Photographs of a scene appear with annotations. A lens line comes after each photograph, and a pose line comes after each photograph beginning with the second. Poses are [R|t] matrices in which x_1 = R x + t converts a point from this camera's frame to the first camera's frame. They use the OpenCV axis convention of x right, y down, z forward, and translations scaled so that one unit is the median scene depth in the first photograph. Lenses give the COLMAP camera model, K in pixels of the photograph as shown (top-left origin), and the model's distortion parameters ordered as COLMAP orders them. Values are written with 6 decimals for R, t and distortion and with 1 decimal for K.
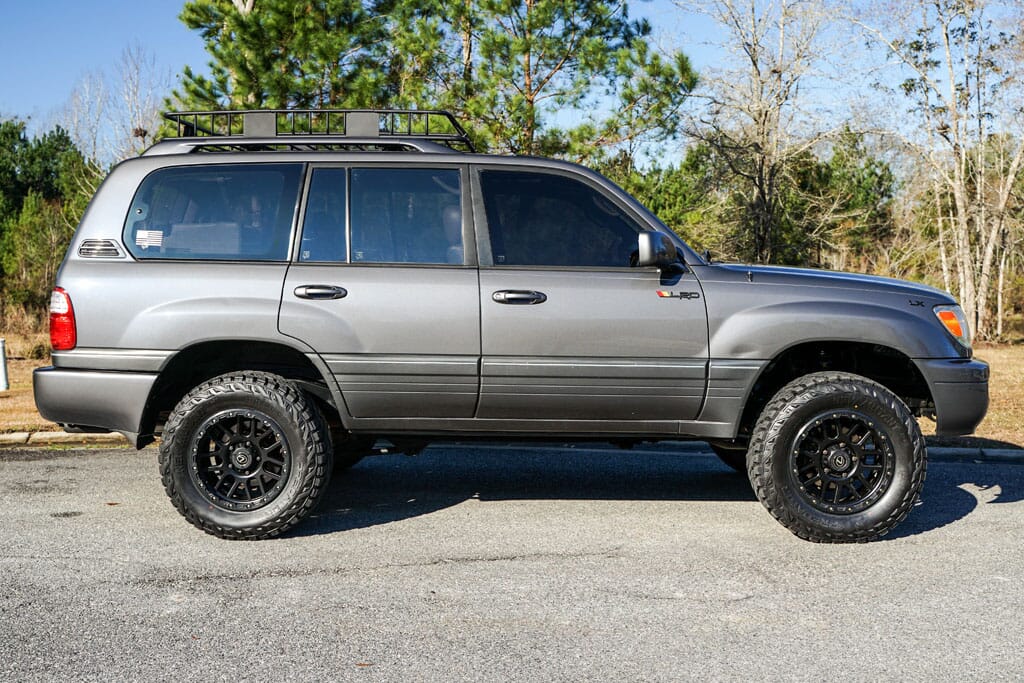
lens RADIAL K [[1083.0, 0, 514.3], [0, 1083.0, 296.6], [0, 0, 1]] dist [-0.024373, 0.000000]
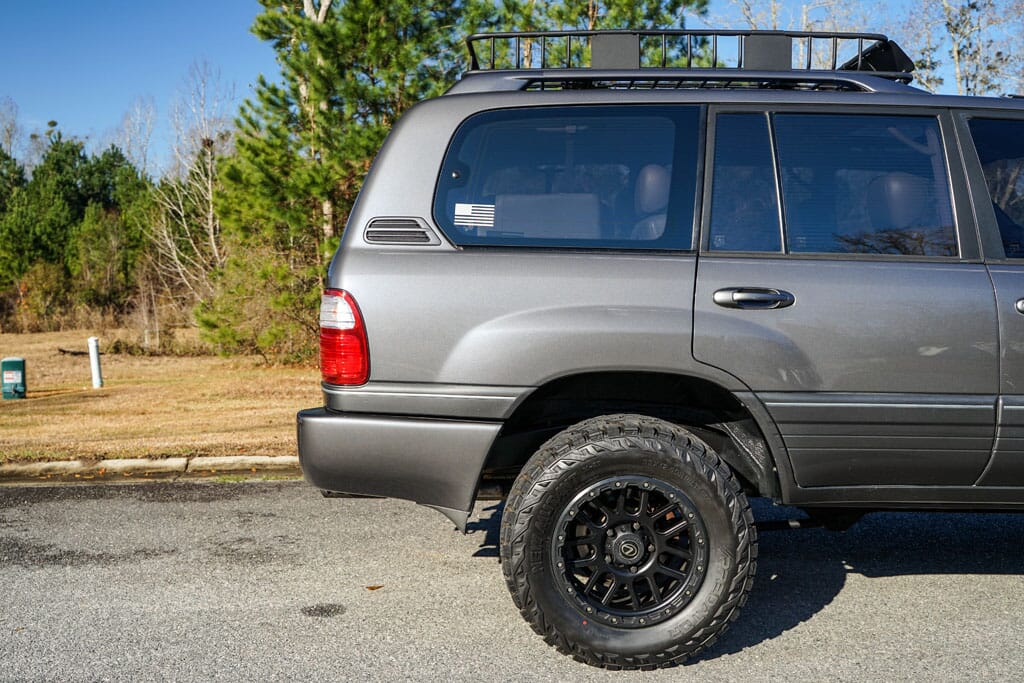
lens RADIAL K [[922.5, 0, 514.1], [0, 922.5, 334.6], [0, 0, 1]] dist [-0.056656, 0.011373]
pose [[0.999825, -0.000466, 0.018704, -0.074279], [-0.000346, 0.999057, 0.043412, -0.001276], [-0.018706, -0.043411, 0.998882, 0.099336]]
